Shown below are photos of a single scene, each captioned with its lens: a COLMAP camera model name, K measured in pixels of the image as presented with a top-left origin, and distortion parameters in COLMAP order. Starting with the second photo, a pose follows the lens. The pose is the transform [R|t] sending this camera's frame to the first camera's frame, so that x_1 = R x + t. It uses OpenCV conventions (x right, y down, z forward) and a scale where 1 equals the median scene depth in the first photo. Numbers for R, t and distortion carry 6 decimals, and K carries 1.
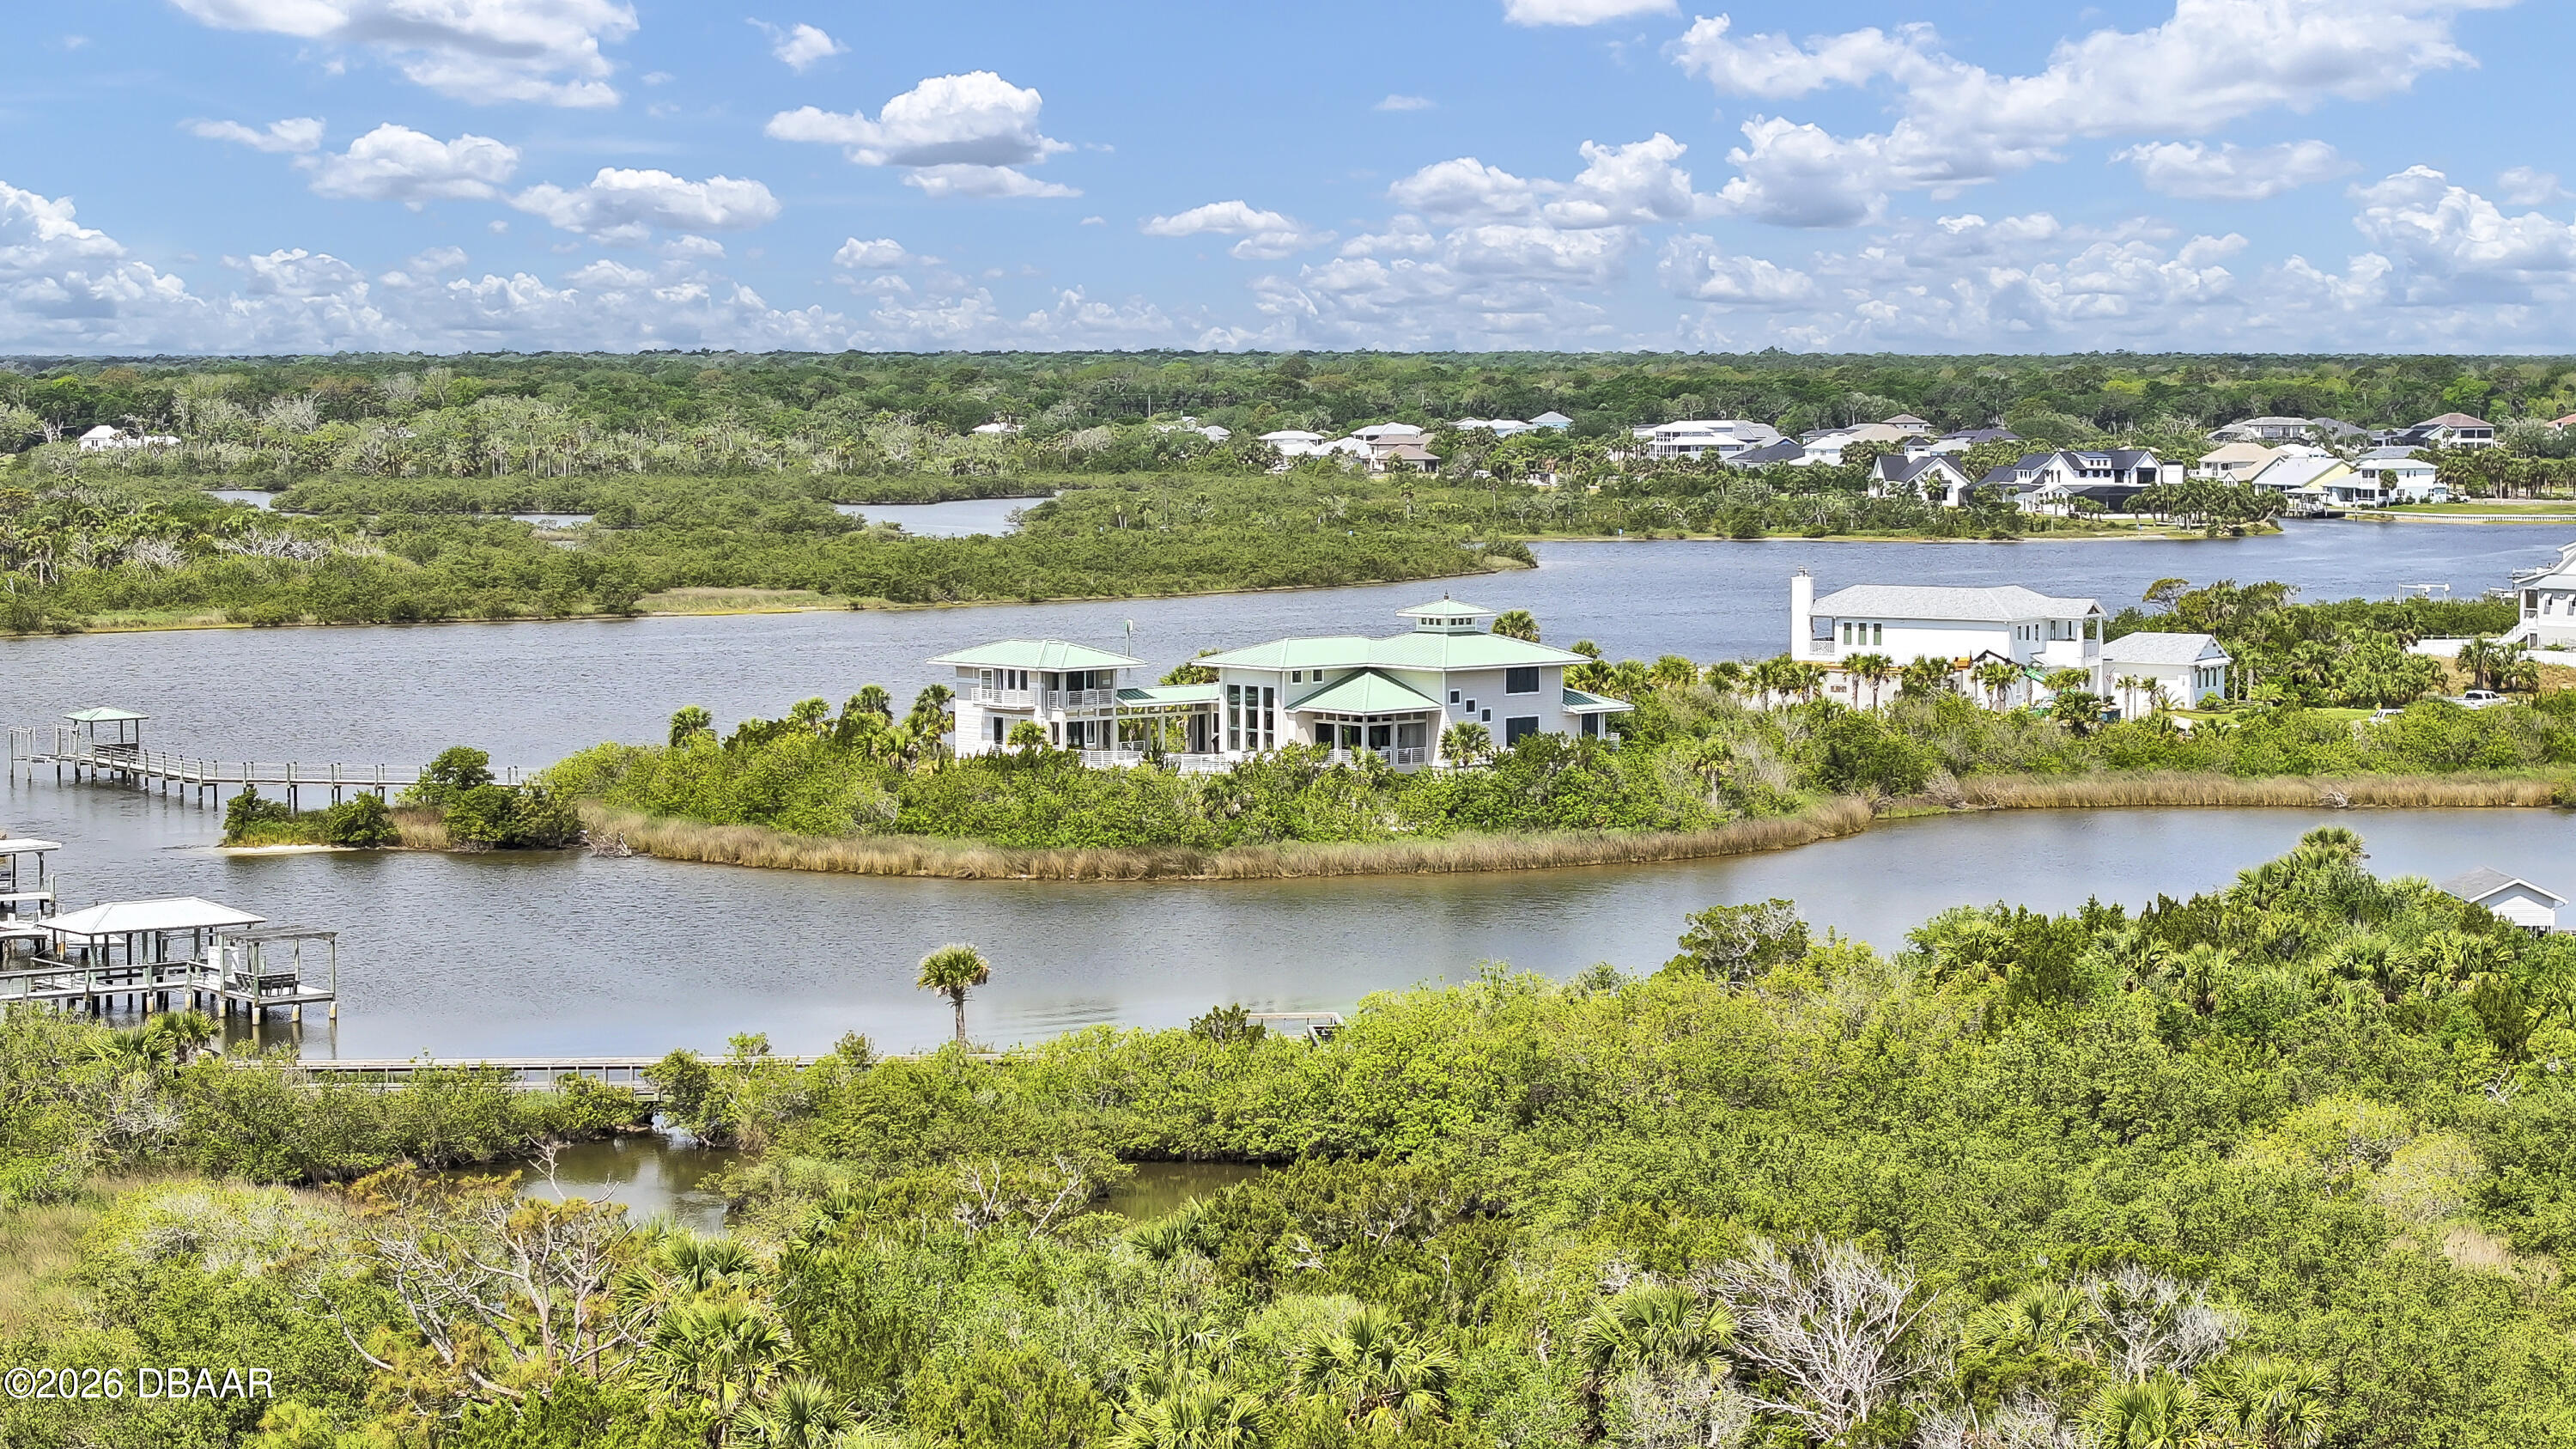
lens RADIAL K [[5303.7, 0, 1288.3], [0, 5303.7, 723.1], [0, 0, 1]] dist [-0.105678, 0.000000]
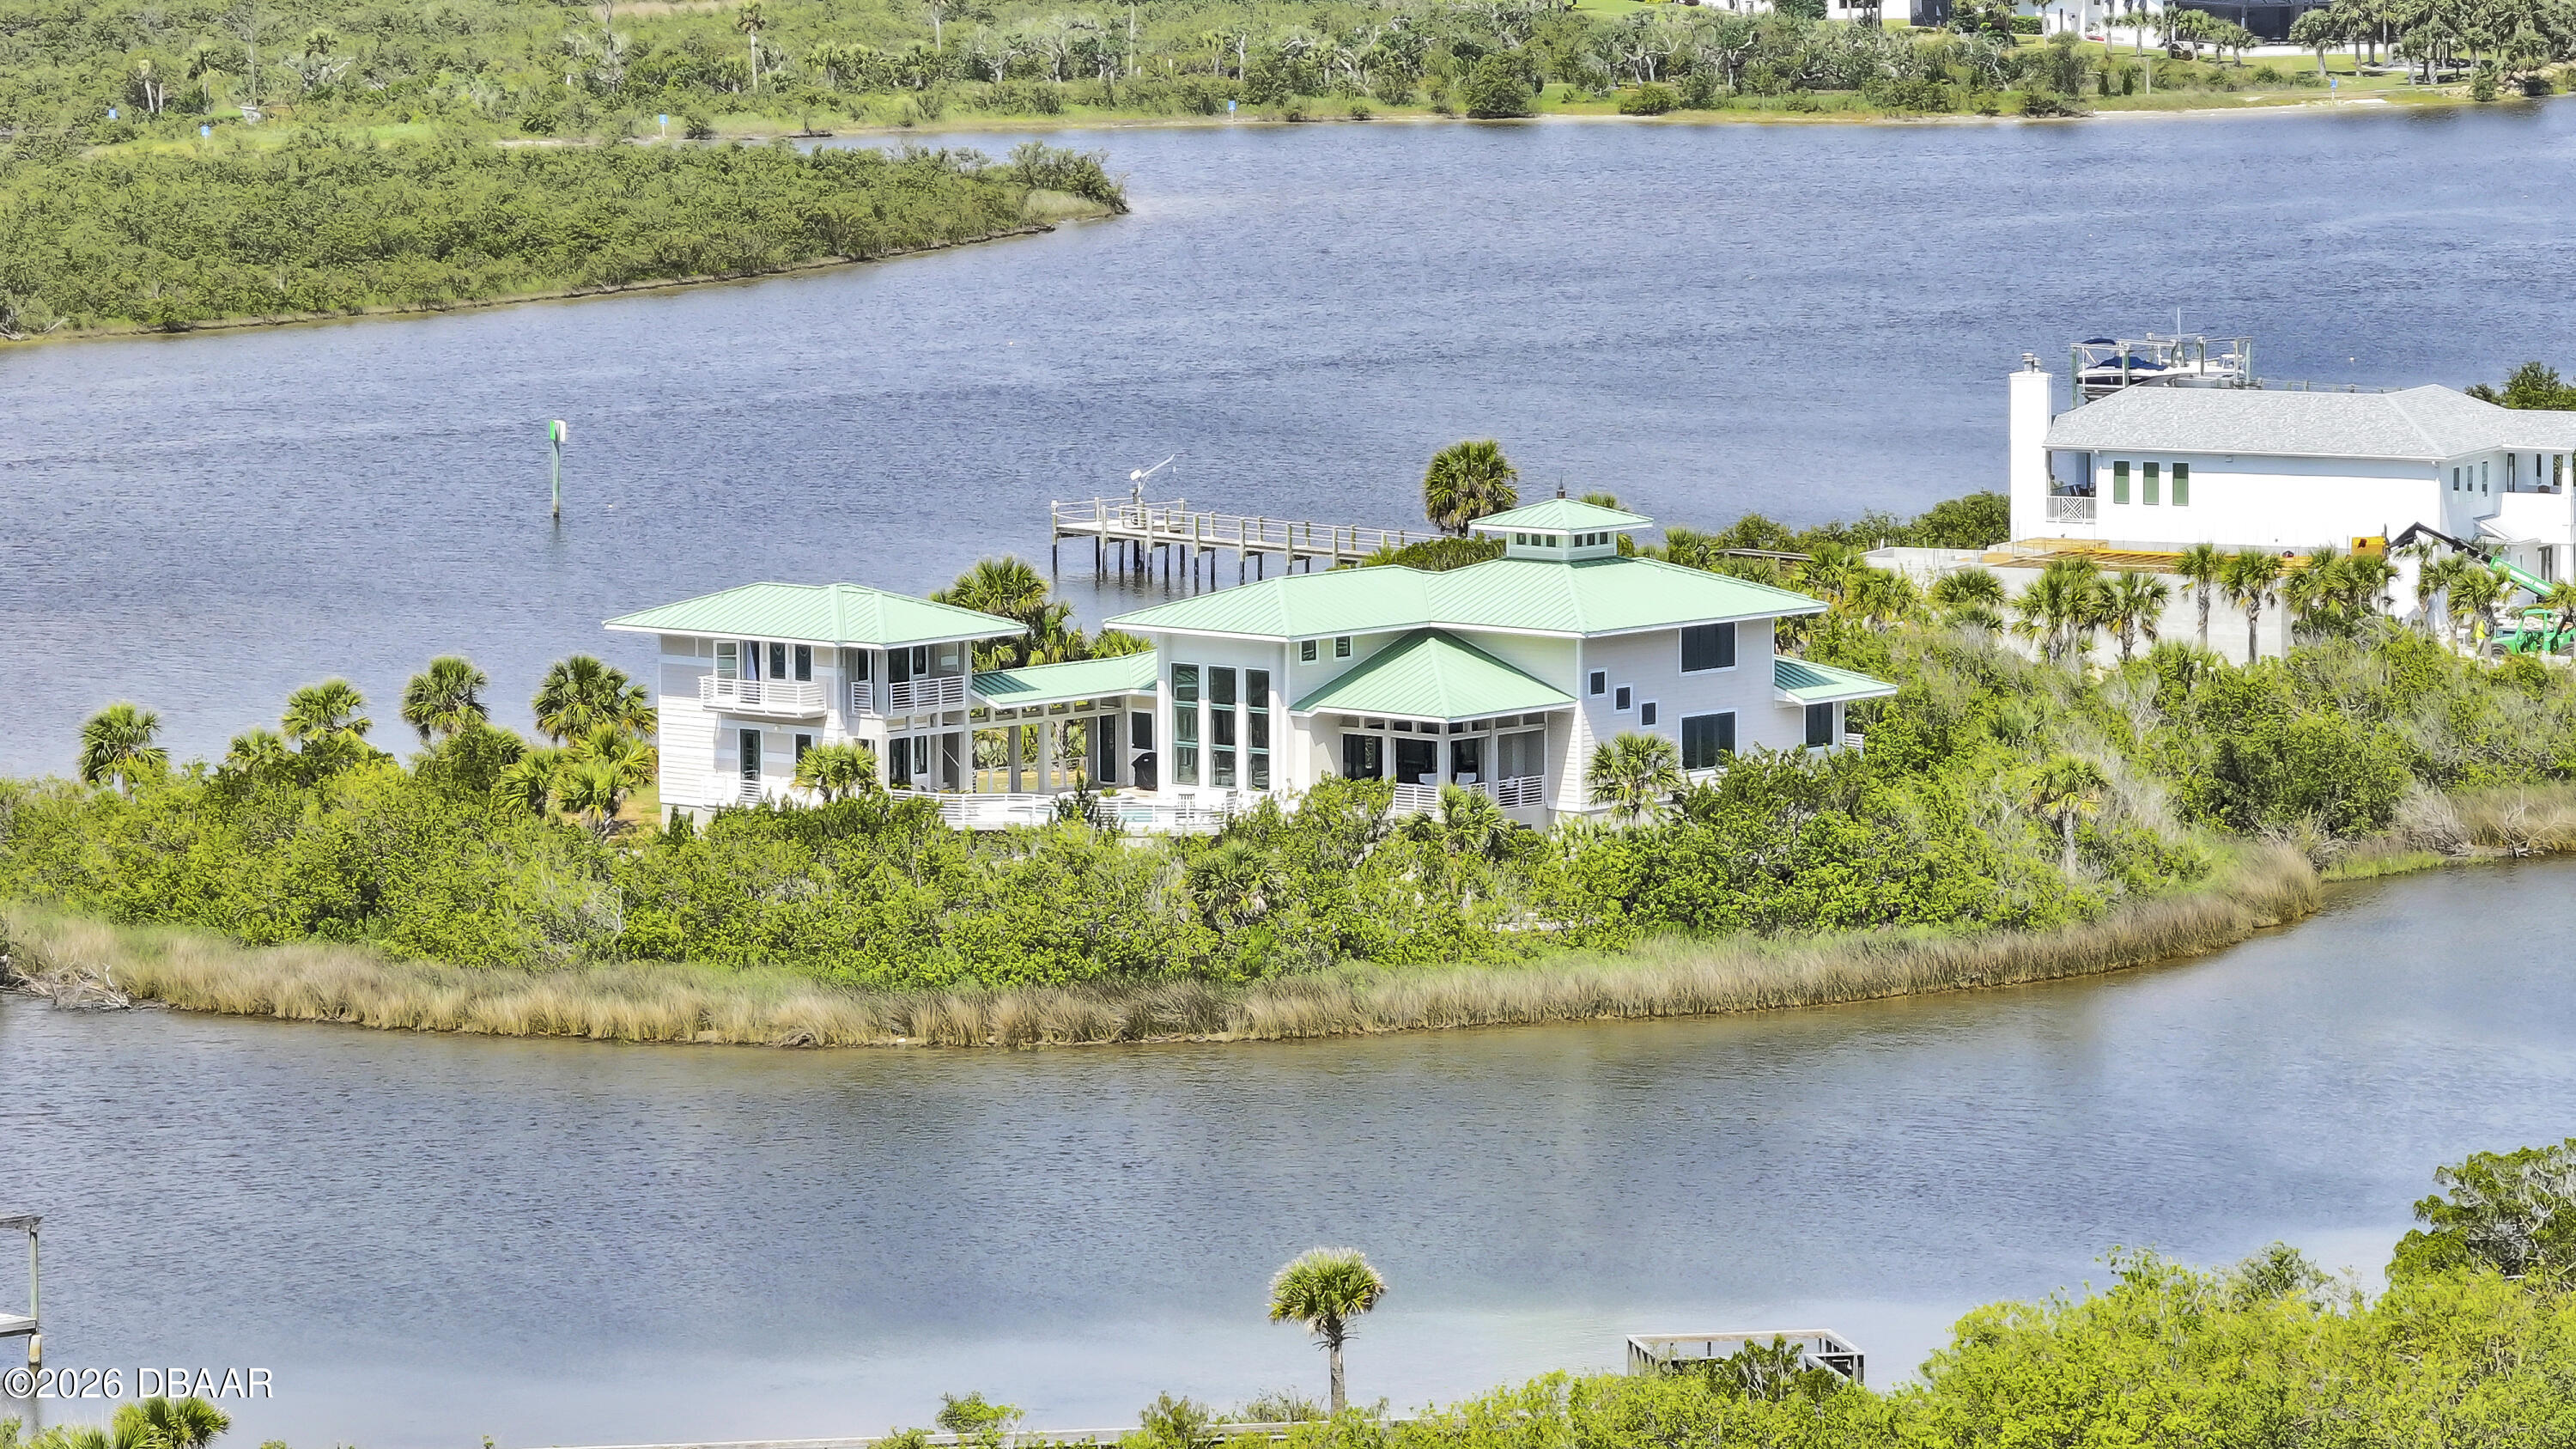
lens RADIAL K [[12710.7, 0, 1287.9], [0, 12710.7, 724.4], [0, 0, 1]] dist [-0.056839, 0.000000]
pose [[0.994296, -0.015639, 0.105507, -0.138234], [0.012623, 0.999494, 0.029188, -0.039241], [-0.105910, -0.027690, 0.993990, -0.298624]]
